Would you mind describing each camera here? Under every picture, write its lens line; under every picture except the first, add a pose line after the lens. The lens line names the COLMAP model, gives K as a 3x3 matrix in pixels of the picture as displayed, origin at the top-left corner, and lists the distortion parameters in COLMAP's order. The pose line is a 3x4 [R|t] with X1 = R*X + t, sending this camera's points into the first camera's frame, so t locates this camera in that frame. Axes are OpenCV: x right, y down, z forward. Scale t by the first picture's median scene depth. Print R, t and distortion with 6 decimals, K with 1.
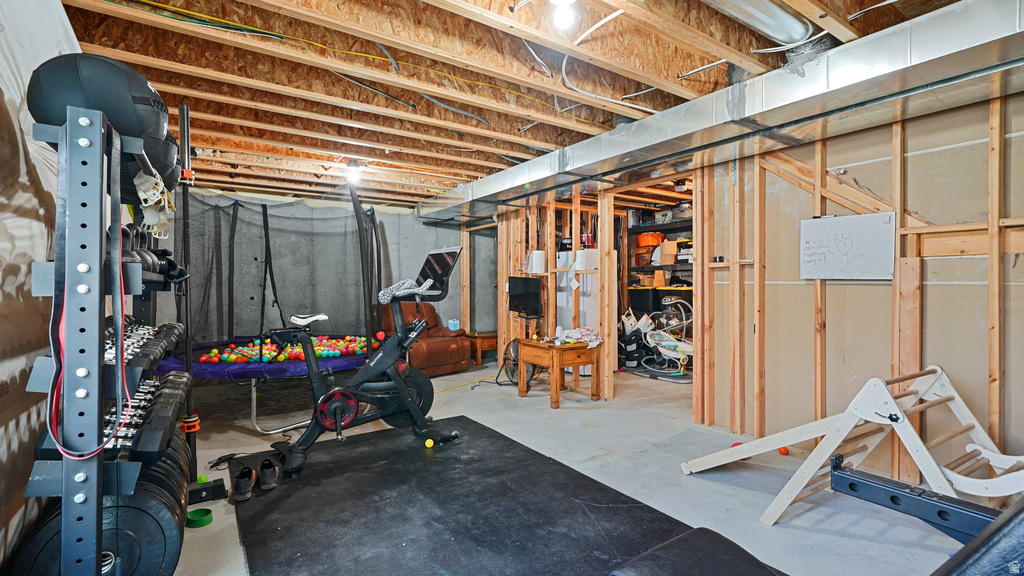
lens RADIAL K [[436.1, 0, 508.9], [0, 436.1, 285.6], [0, 0, 1]] dist [0.001137, 0.000105]
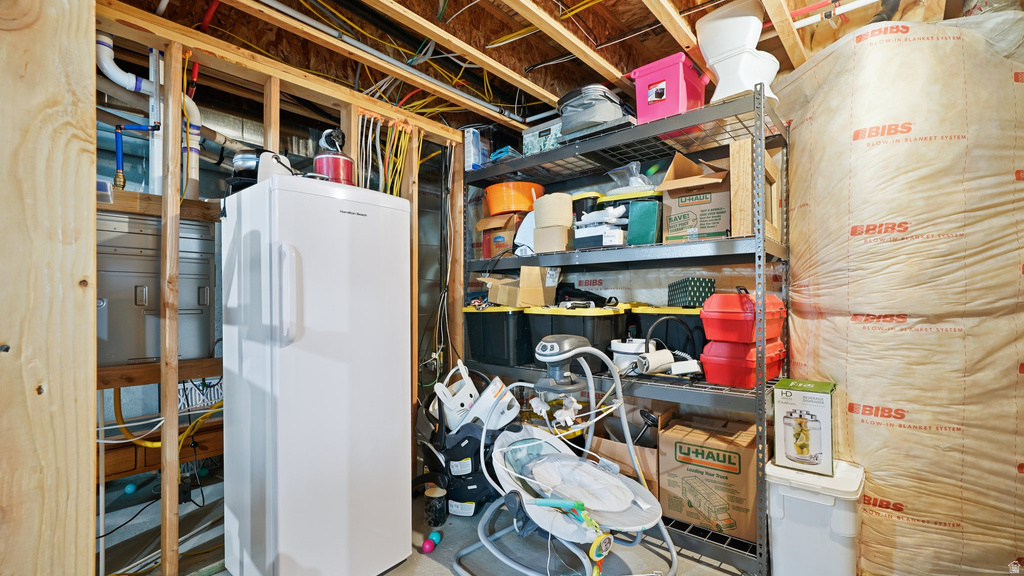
lens RADIAL K [[436.1, 0, 508.9], [0, 436.1, 285.6], [0, 0, 1]] dist [0.001137, 0.000105]
pose [[0.967363, 0.015068, 0.252947, 0.222398], [-0.005213, 0.999203, -0.039586, -0.001024], [-0.253342, 0.036975, 0.966670, 0.614889]]
